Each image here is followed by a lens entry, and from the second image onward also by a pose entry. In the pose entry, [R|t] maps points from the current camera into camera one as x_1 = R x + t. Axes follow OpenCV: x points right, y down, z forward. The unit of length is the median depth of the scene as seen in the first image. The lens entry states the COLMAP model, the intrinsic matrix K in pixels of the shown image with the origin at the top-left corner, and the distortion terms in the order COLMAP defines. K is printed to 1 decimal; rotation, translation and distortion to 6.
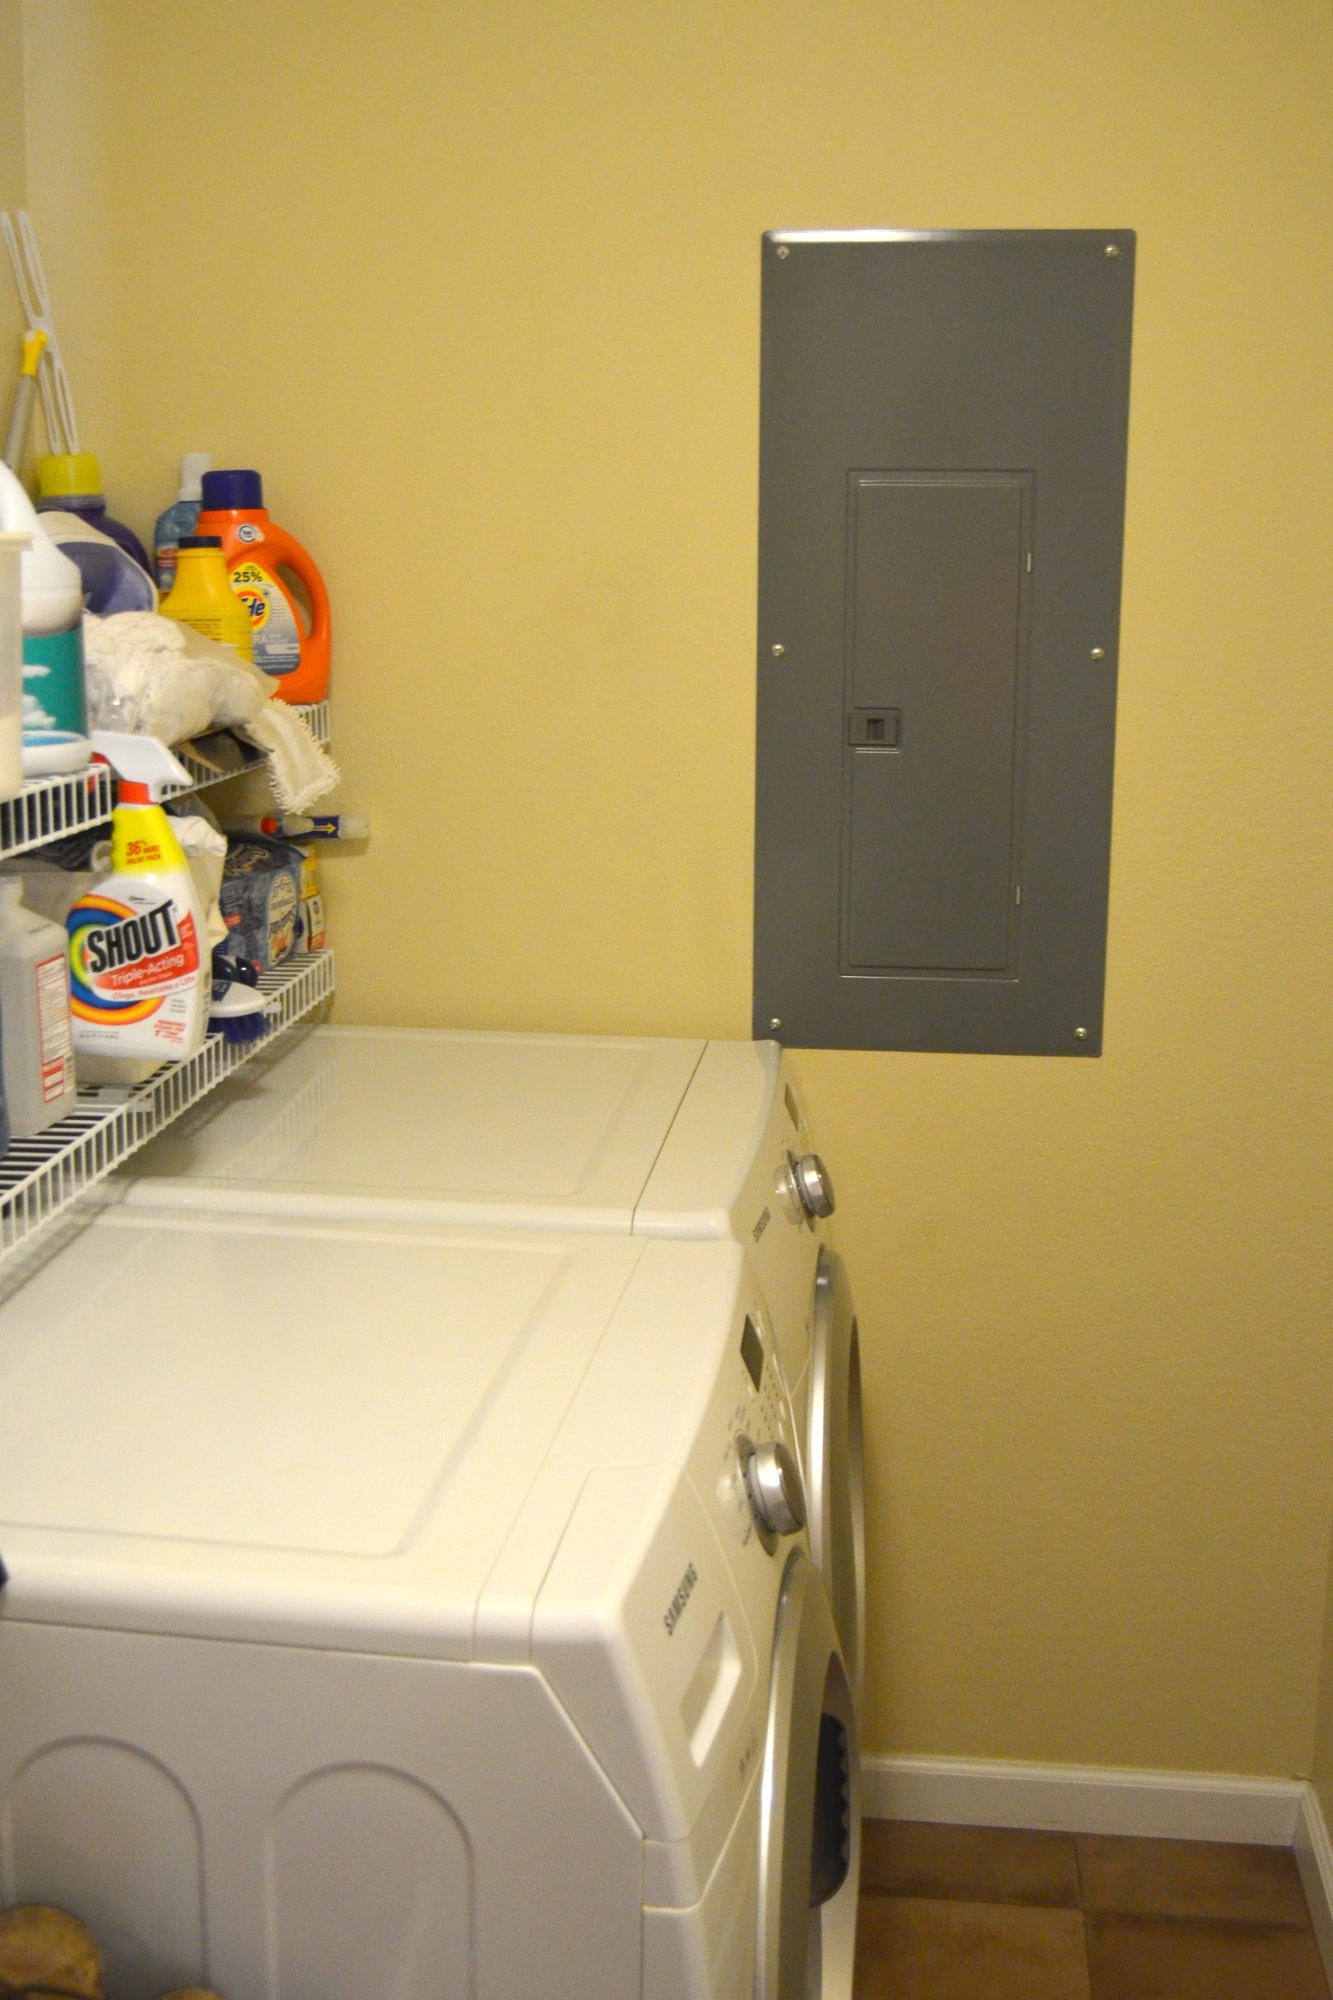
lens RADIAL K [[2290.6, 0, 666.5], [0, 2290.6, 1000.0], [0, 0, 1]] dist [-0.070870, 0.024472]
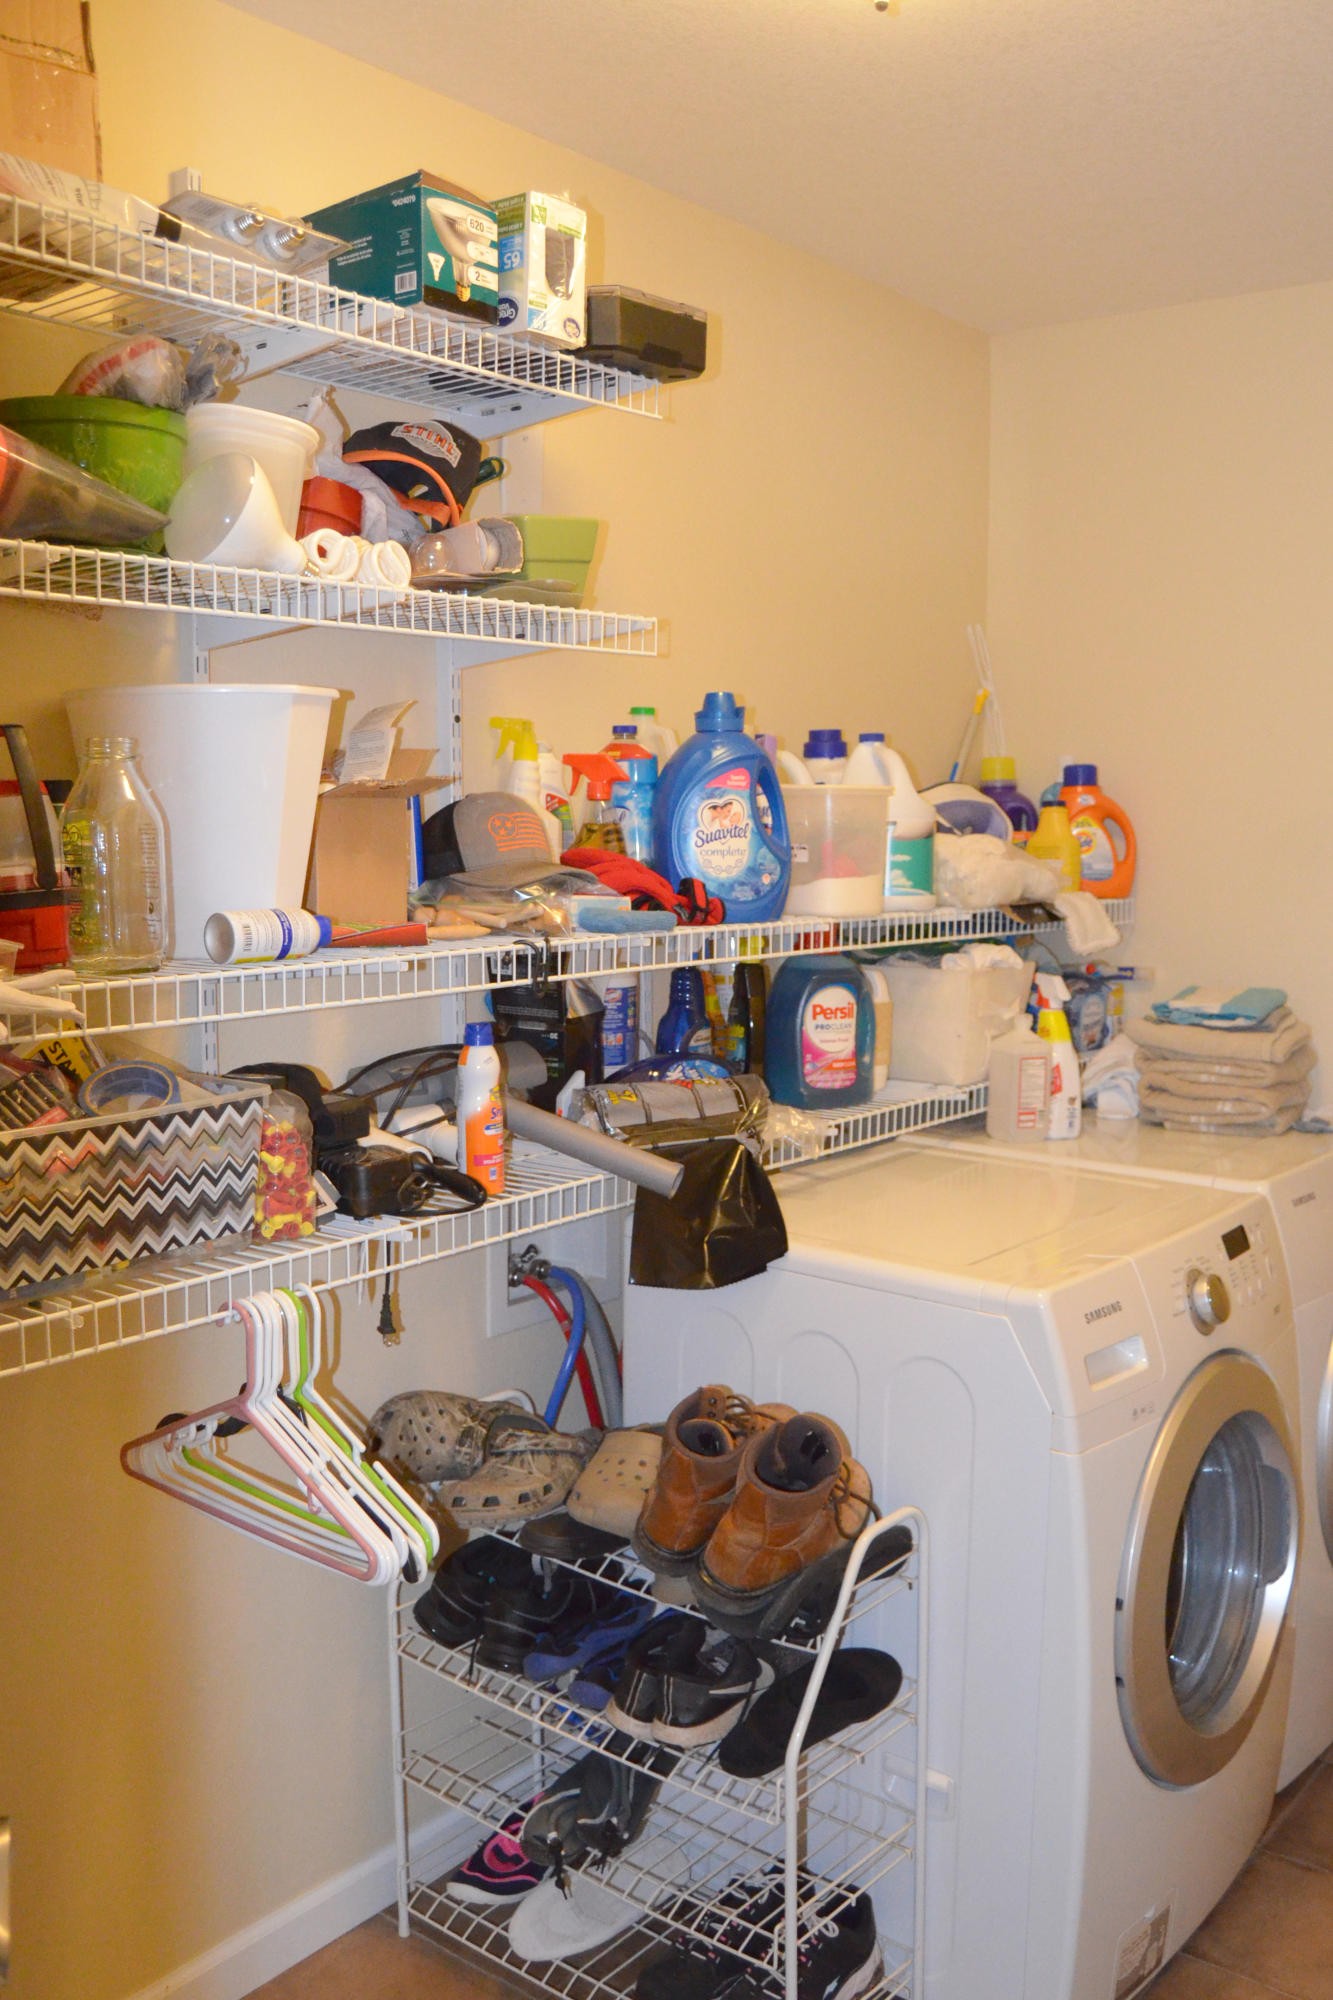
lens RADIAL K [[1699.9, 0, 671.6], [0, 1699.9, 1025.6], [0, 0, 1]] dist [-0.106922, 0.043477]
pose [[0.849006, 0.063680, -0.524531, 0.236162], [-0.109314, 0.992403, -0.056454, 0.074732], [0.516951, 0.105269, 0.849517, -0.244539]]
